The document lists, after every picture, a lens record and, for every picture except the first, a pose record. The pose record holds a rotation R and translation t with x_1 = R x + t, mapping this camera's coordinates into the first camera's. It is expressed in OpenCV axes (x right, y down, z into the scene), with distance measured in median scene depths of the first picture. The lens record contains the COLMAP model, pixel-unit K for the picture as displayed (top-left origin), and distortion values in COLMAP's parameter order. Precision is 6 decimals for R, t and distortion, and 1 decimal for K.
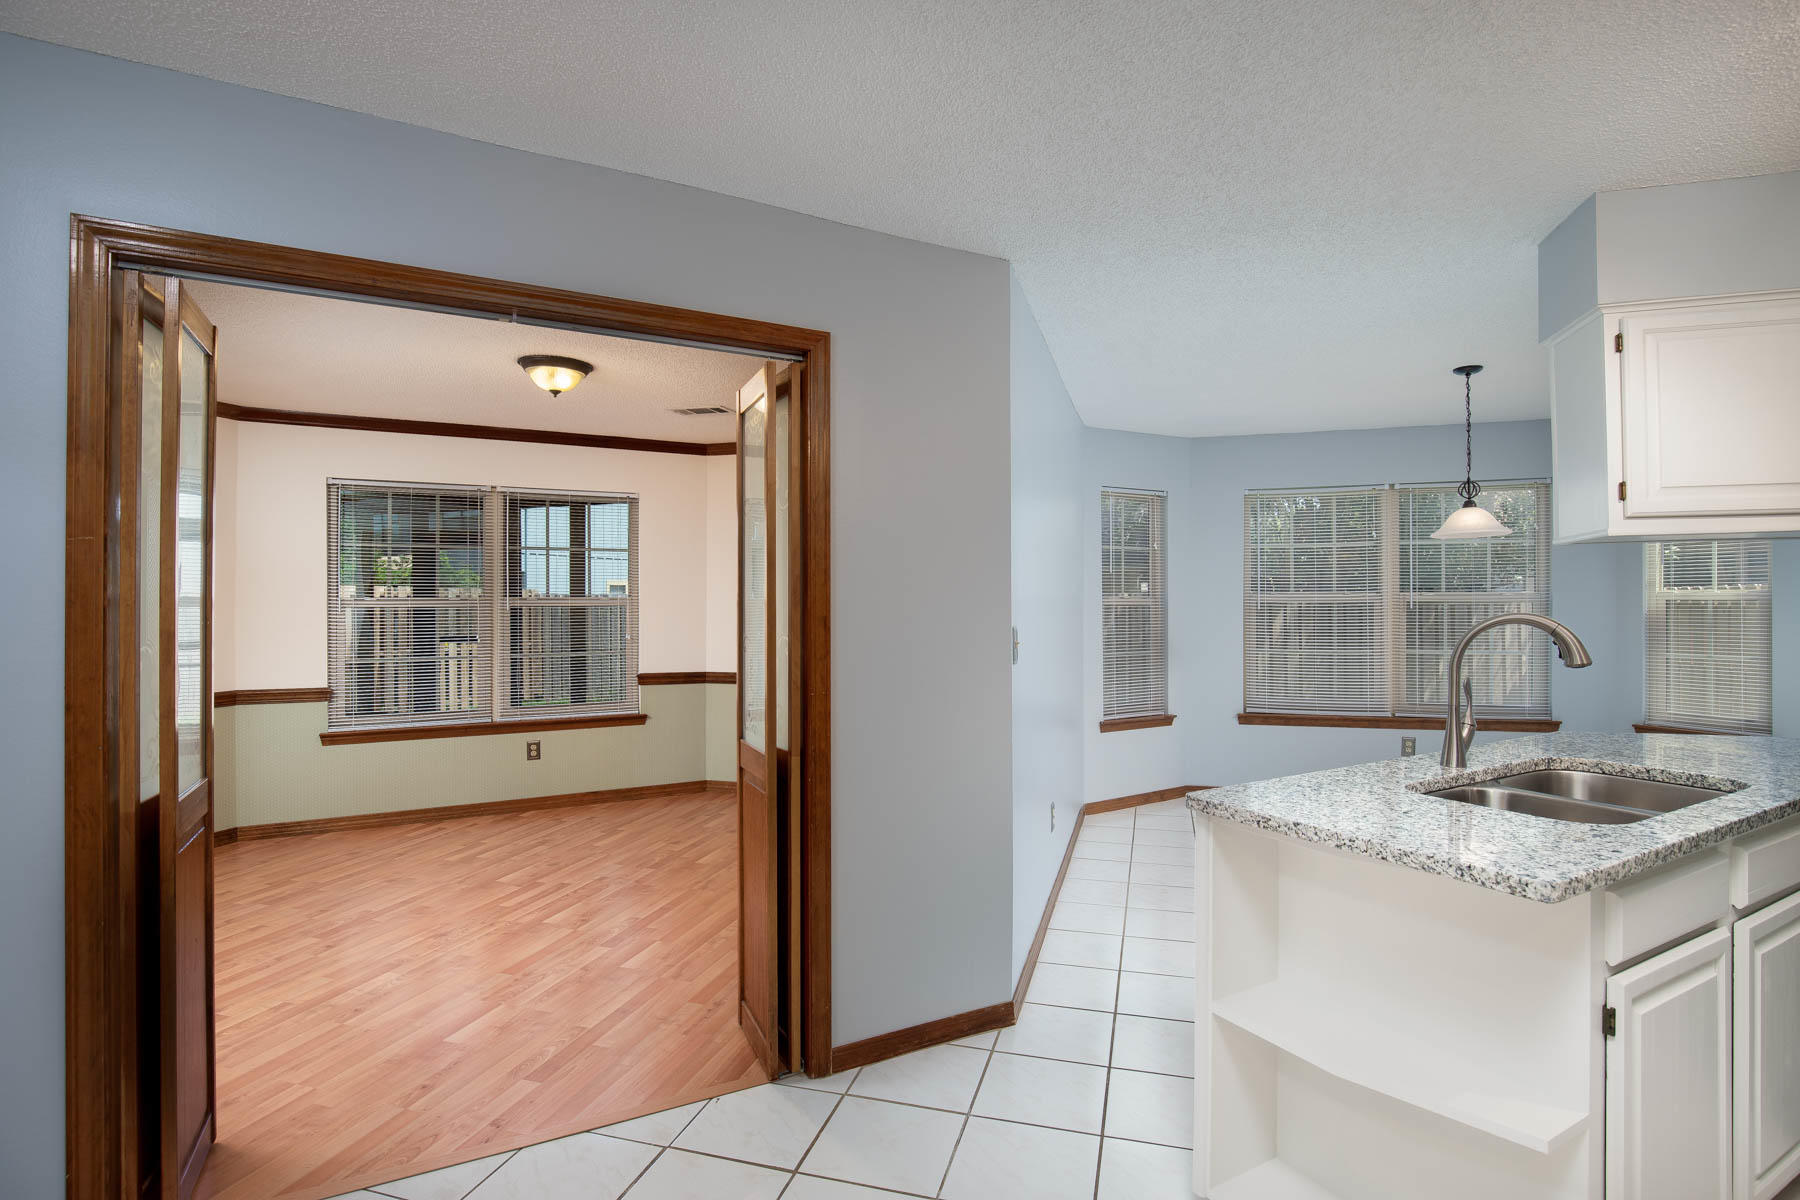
lens RADIAL K [[881.4, 0, 900.5], [0, 881.4, 601.2], [0, 0, 1]] dist [-0.001236, -0.000106]
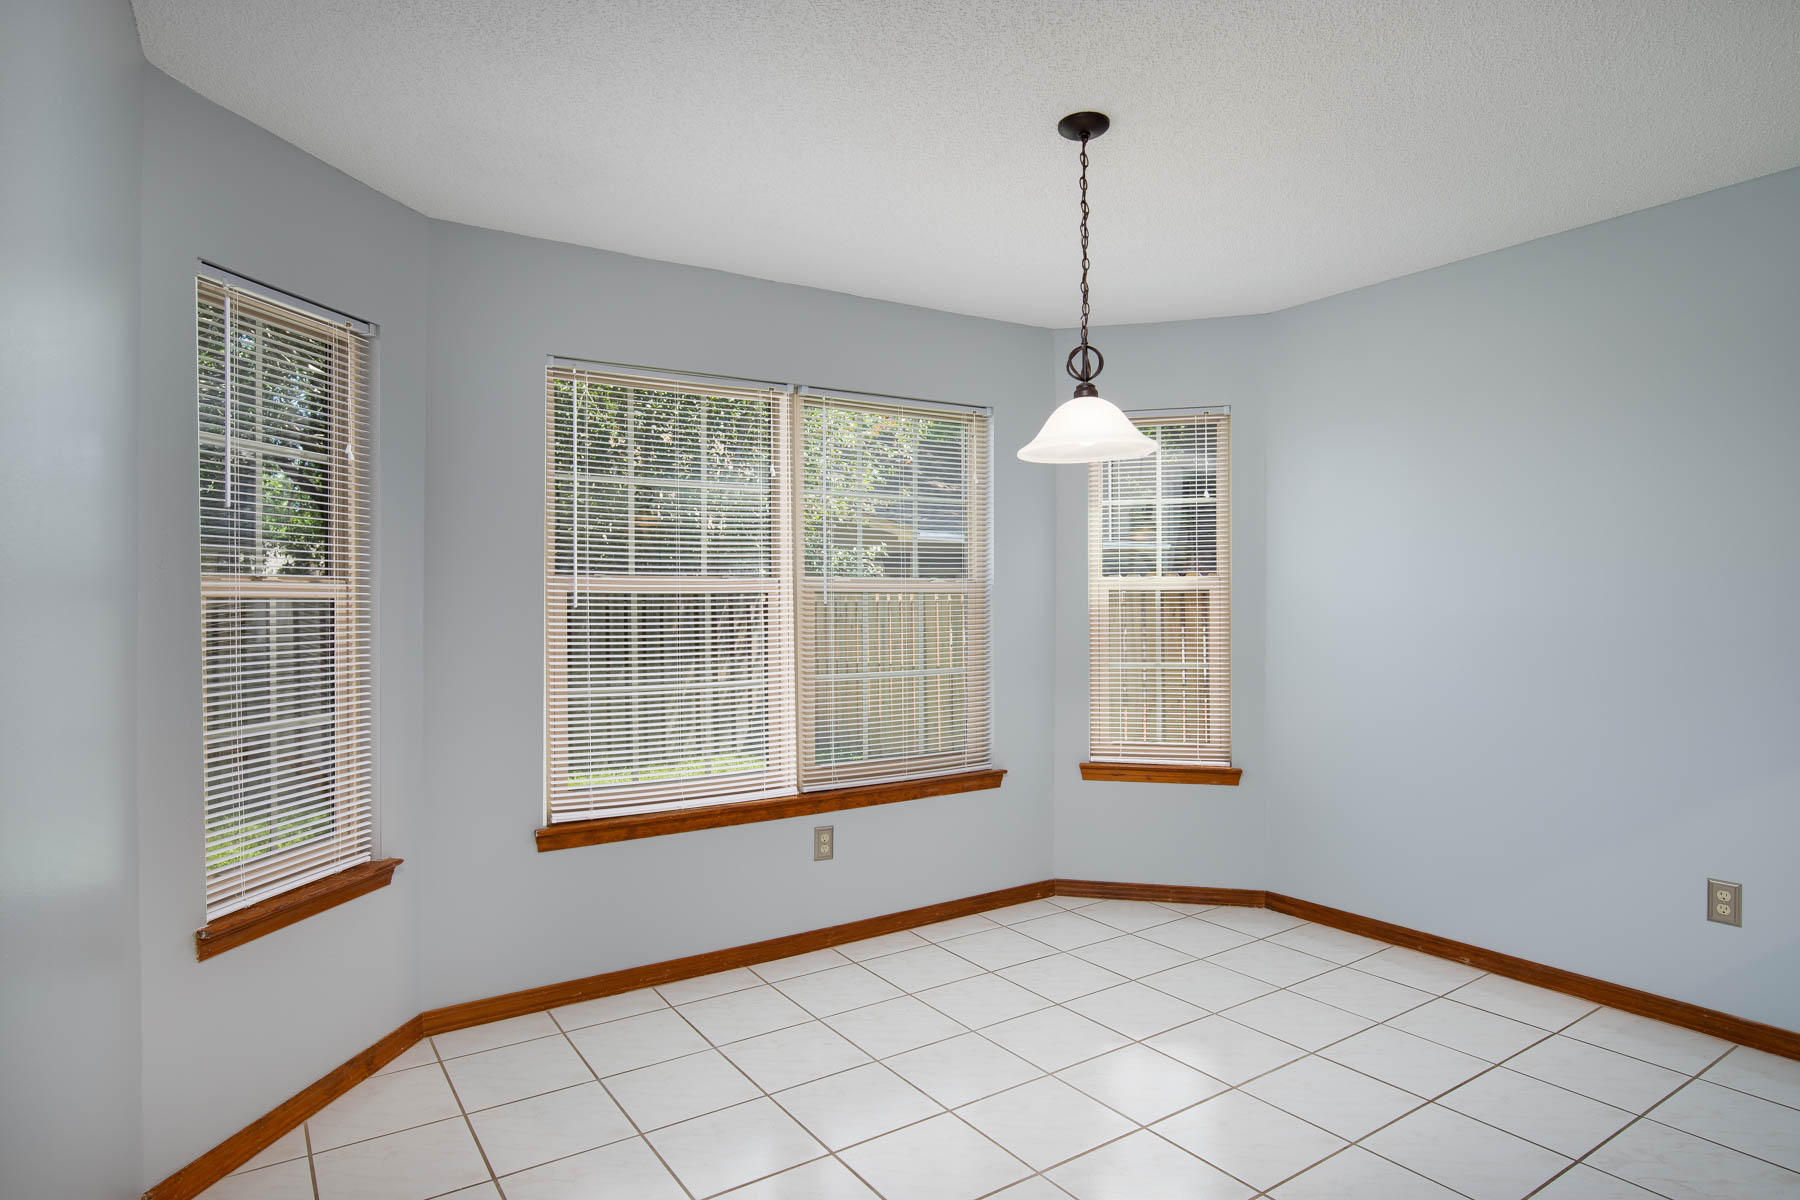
lens RADIAL K [[998.9, 0, 902.4], [0, 998.9, 593.9], [0, 0, 1]] dist [-0.032803, -0.000048]
pose [[0.641524, 0.010439, 0.767032, 0.122921], [-0.006231, 0.999945, -0.008398, 0.009293], [-0.767077, 0.000608, 0.641554, 0.611407]]
